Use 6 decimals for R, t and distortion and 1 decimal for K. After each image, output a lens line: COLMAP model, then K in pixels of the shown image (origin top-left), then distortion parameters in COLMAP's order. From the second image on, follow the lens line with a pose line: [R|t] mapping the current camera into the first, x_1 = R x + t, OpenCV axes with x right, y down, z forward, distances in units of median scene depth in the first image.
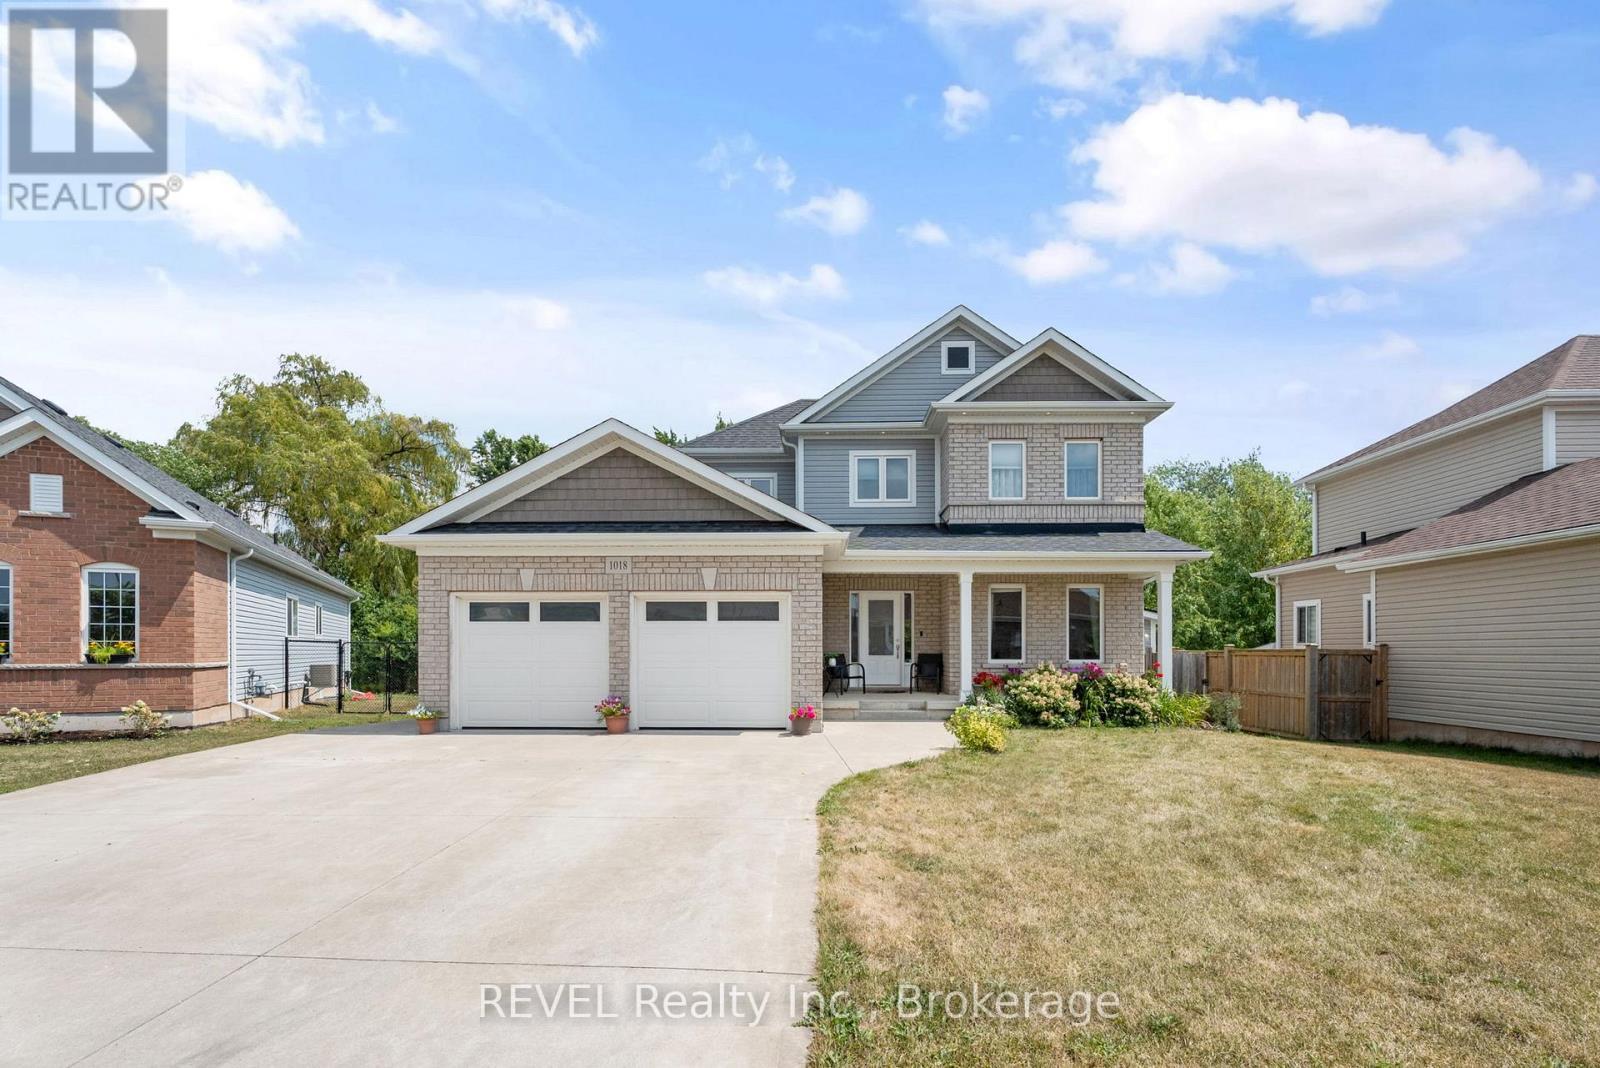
lens RADIAL K [[834.8, 0, 796.5], [0, 834.8, 654.6], [0, 0, 1]] dist [0.002816, 0.000664]
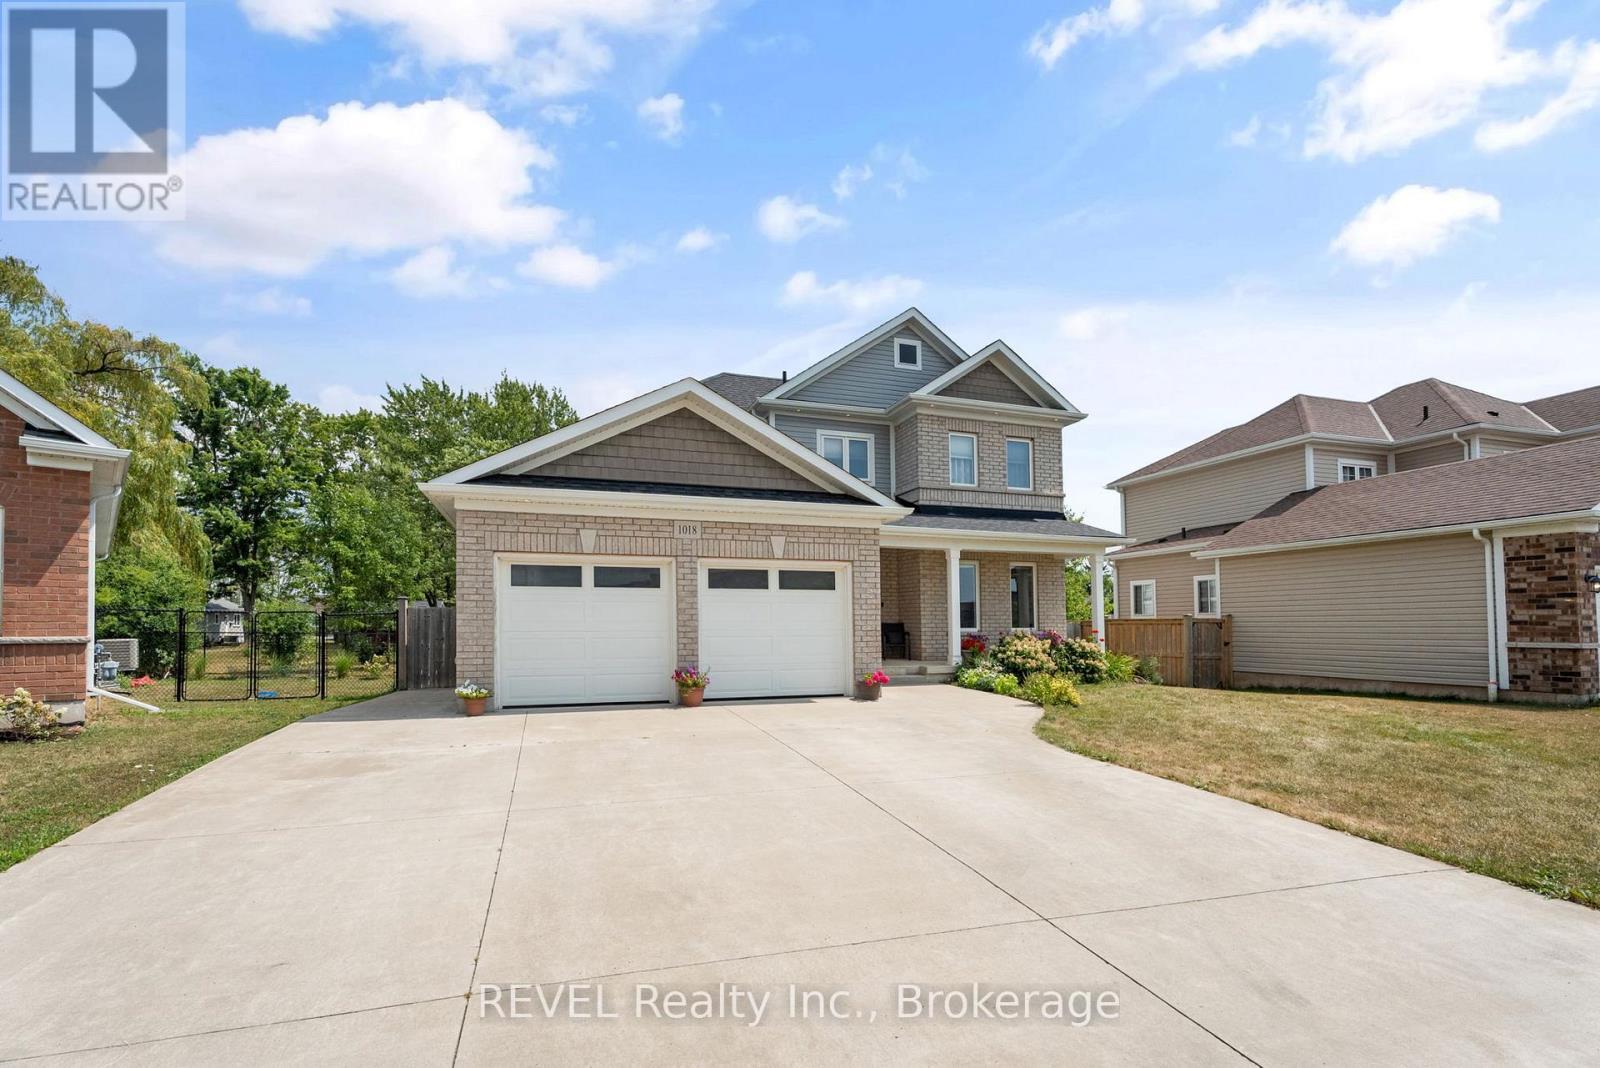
lens RADIAL K [[829.1, 0, 798.1], [0, 829.1, 605.3], [0, 0, 1]] dist [0.002903, 0.000157]
pose [[0.920708, 0.006763, 0.390194, -0.440346], [0.004706, 0.999585, -0.028430, 0.006775], [-0.390225, 0.028012, 0.920294, 0.072582]]
